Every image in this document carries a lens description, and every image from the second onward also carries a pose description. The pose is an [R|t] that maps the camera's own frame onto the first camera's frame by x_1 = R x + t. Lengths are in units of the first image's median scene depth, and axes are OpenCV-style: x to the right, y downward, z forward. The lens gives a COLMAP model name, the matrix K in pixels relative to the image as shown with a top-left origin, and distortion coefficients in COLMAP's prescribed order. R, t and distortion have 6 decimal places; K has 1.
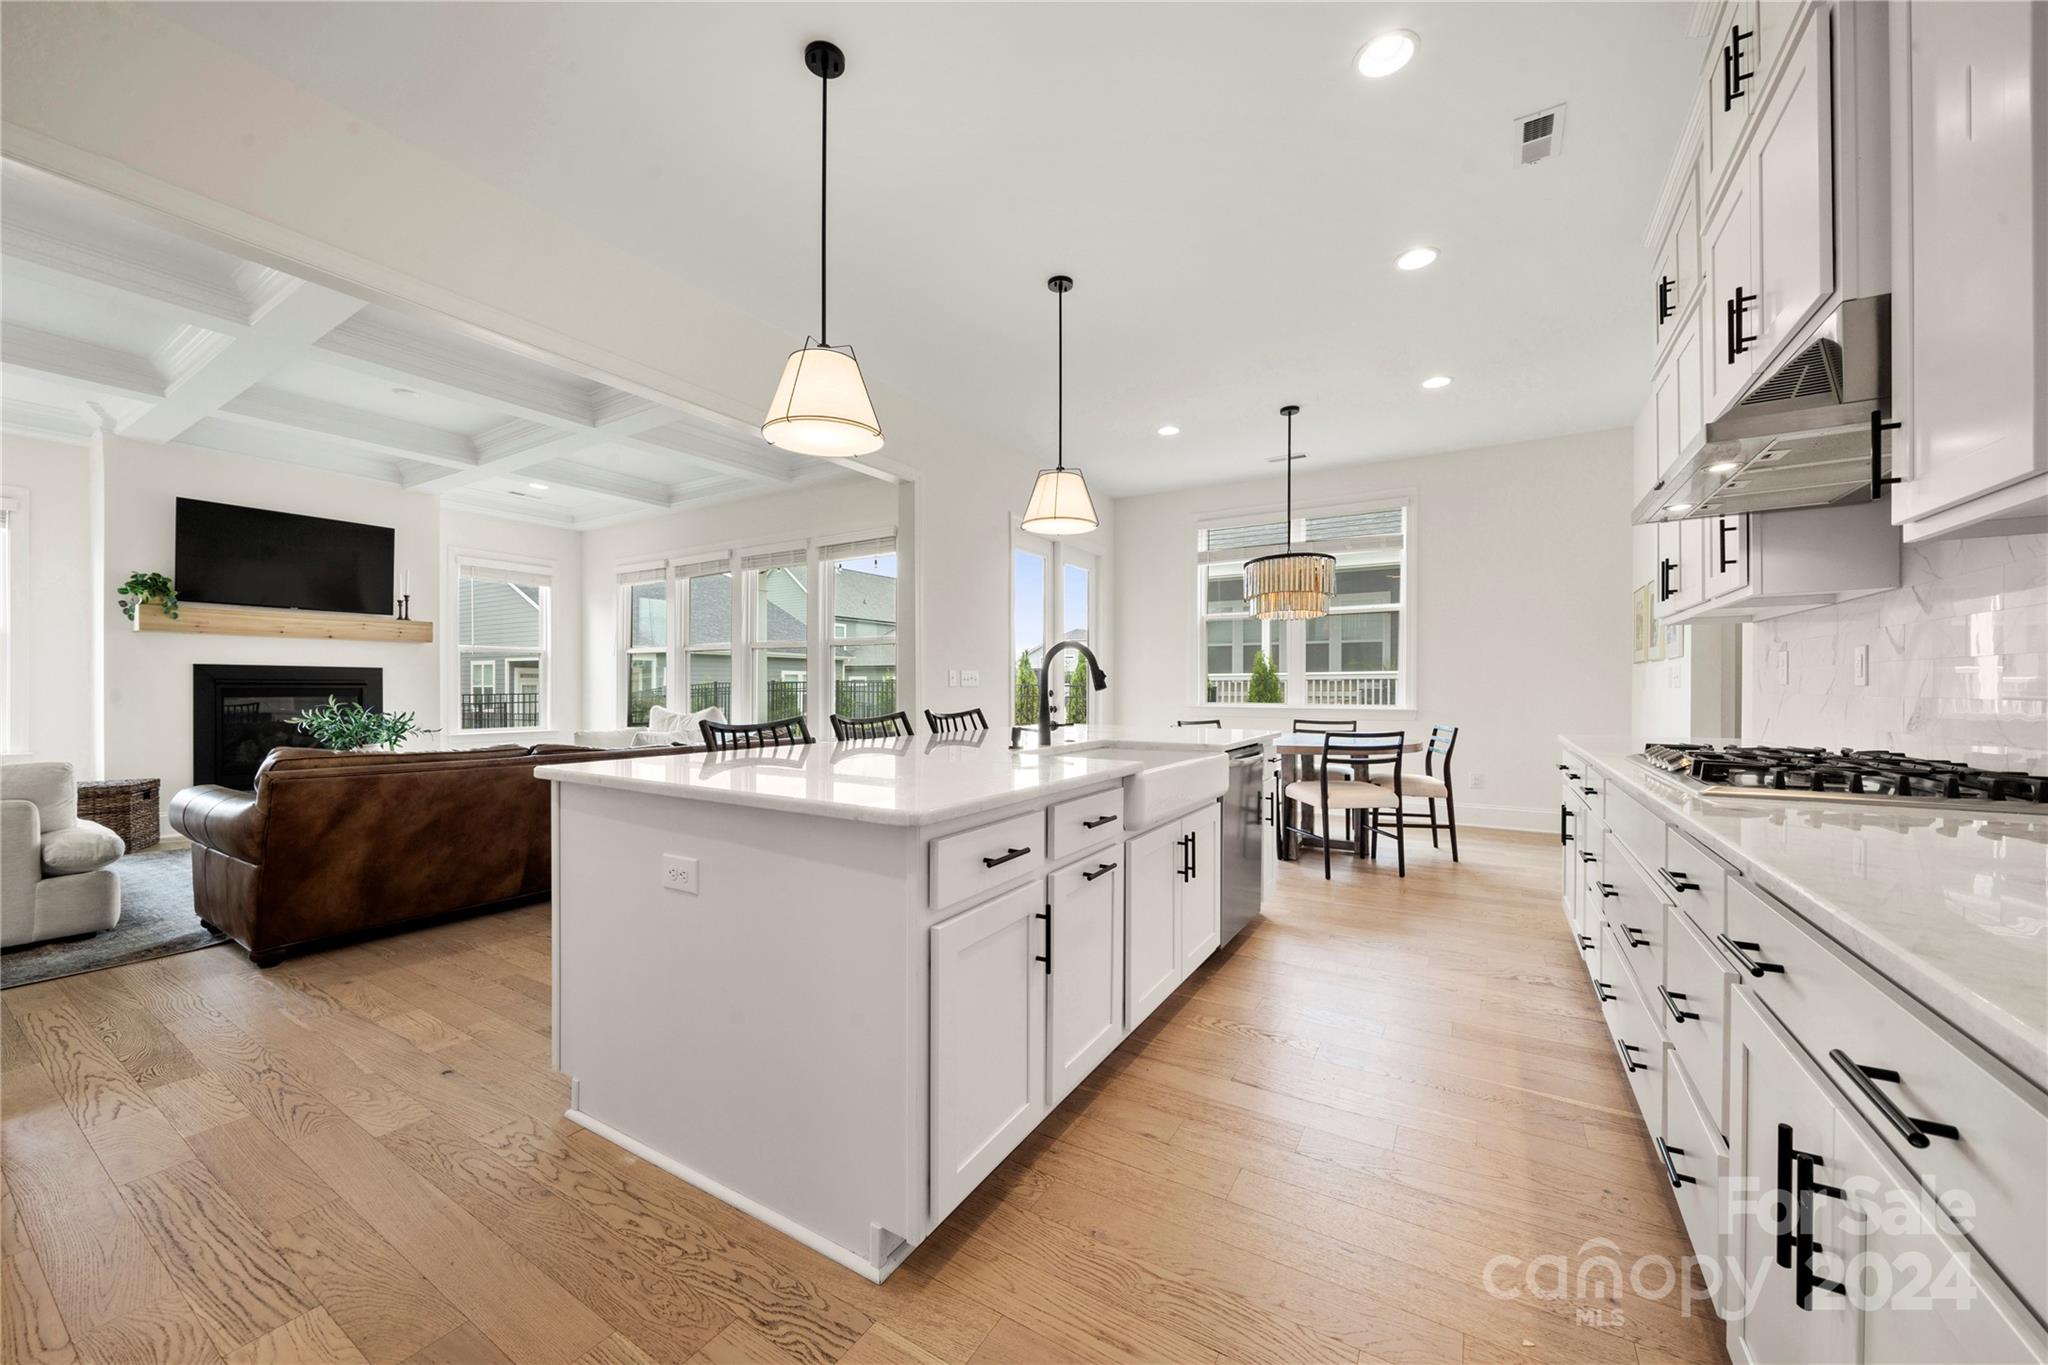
lens RADIAL K [[754.2, 0, 1023.7], [0, 754.2, 689.6], [0, 0, 1]] dist [-0.008019, 0.000252]
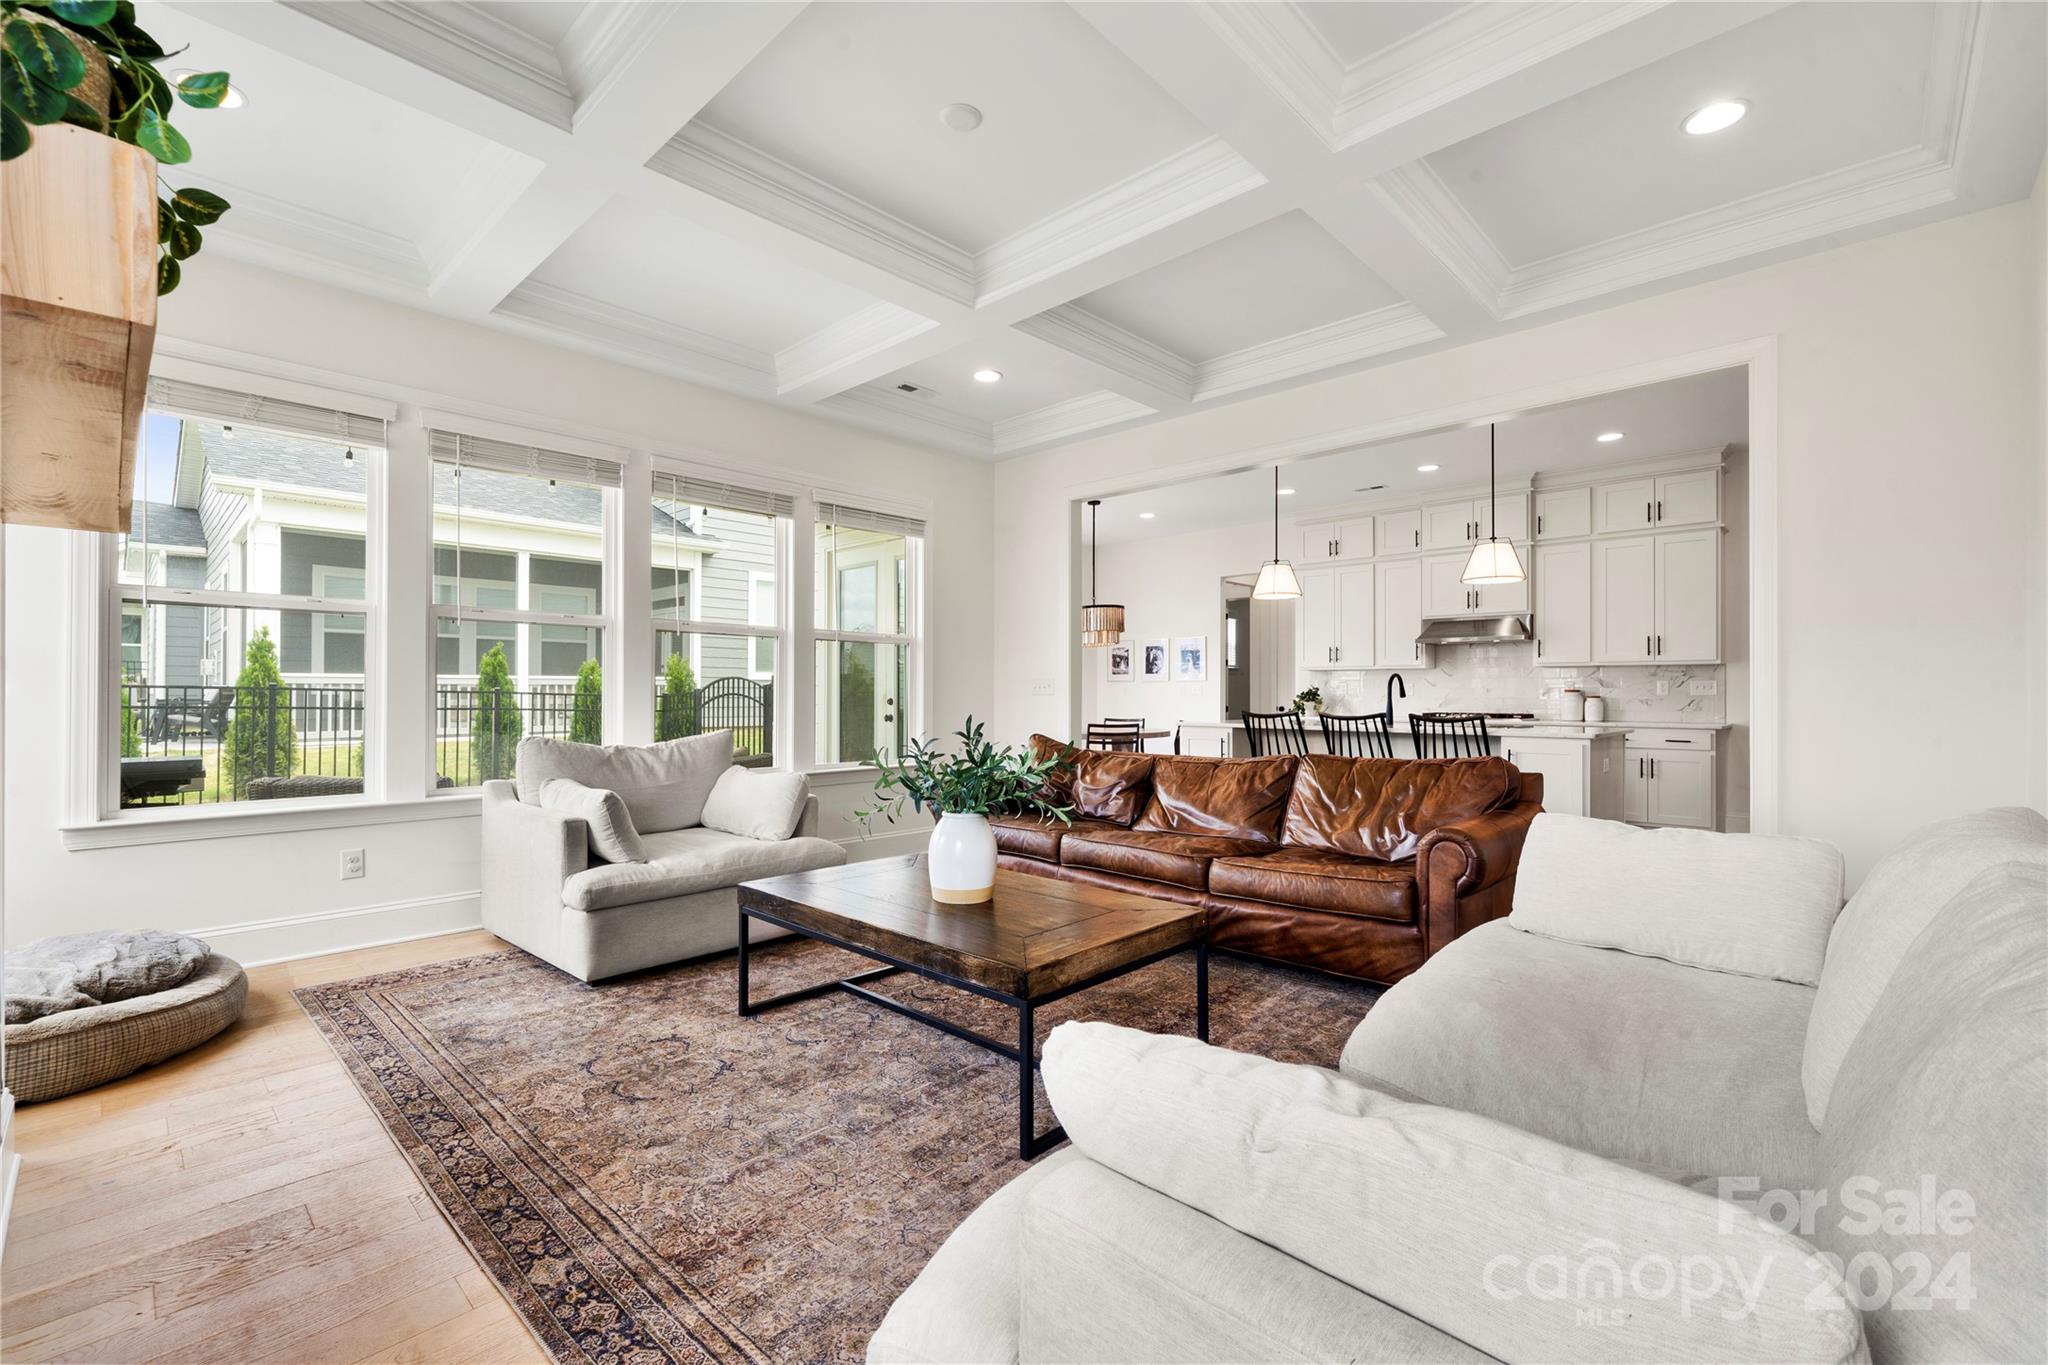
lens RADIAL K [[877.3, 0, 1024.0], [0, 877.3, 682.5], [0, 0, 1]] dist [-0.009019, -0.000113]
pose [[0.210406, 0.013001, 0.977528, -1.240782], [0.001197, 0.999907, -0.013556, -0.004419], [-0.977613, 0.004023, 0.210371, 0.742531]]
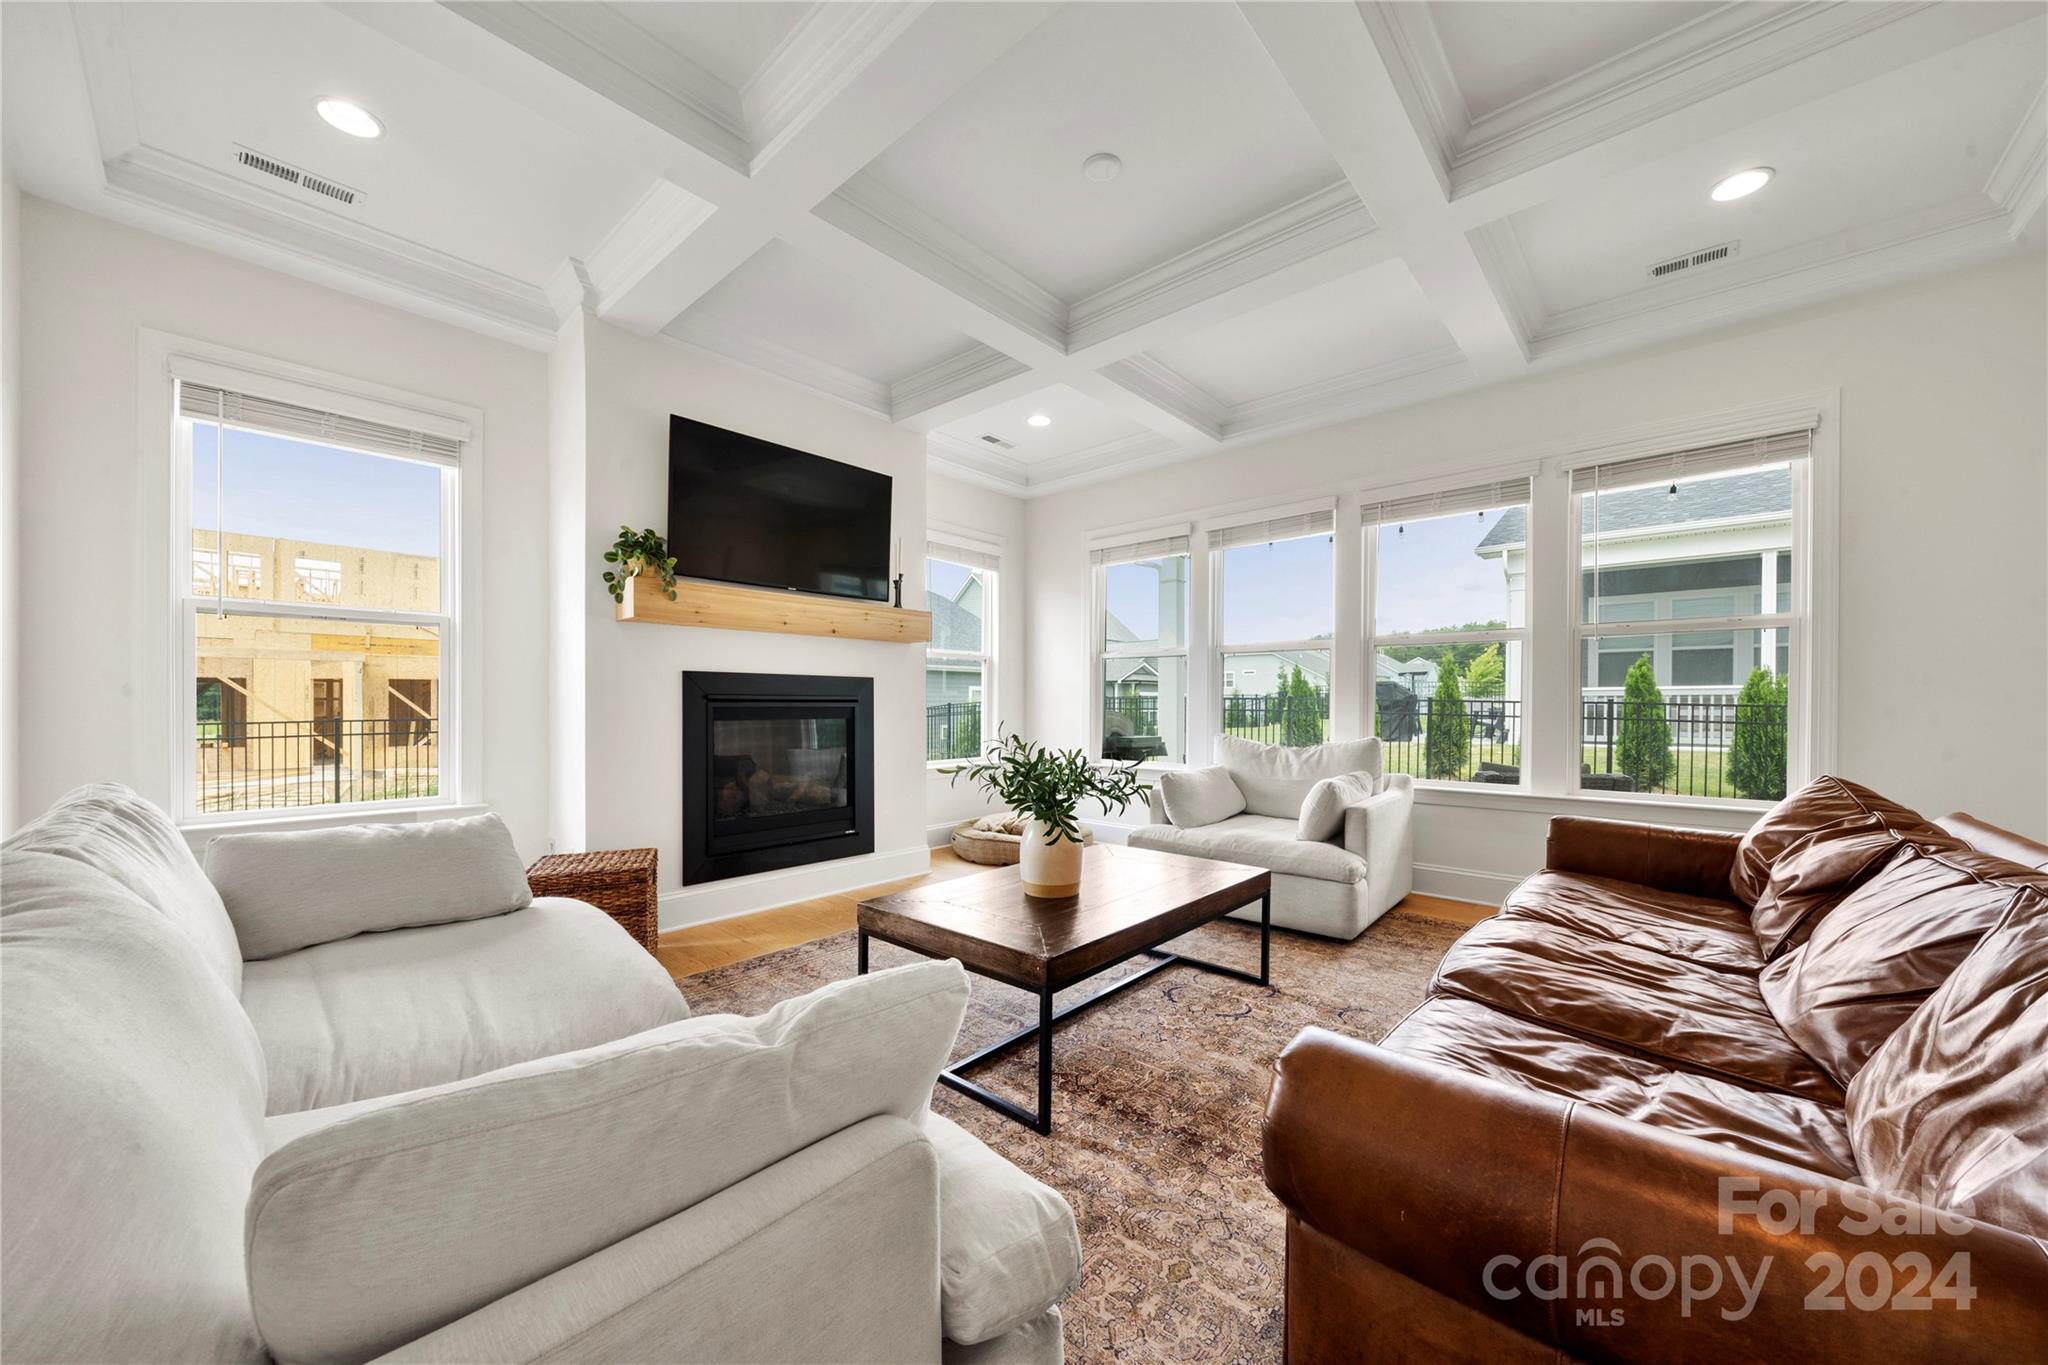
lens RADIAL K [[735.3, 0, 1028.4], [0, 735.3, 711.9], [0, 0, 1]] dist [-0.002458, -0.000042]
pose [[0.983796, 0.003450, -0.179256, -0.695595], [-0.001785, 0.999954, 0.009448, -0.003809], [0.179280, -0.008975, 0.983757, 0.411686]]
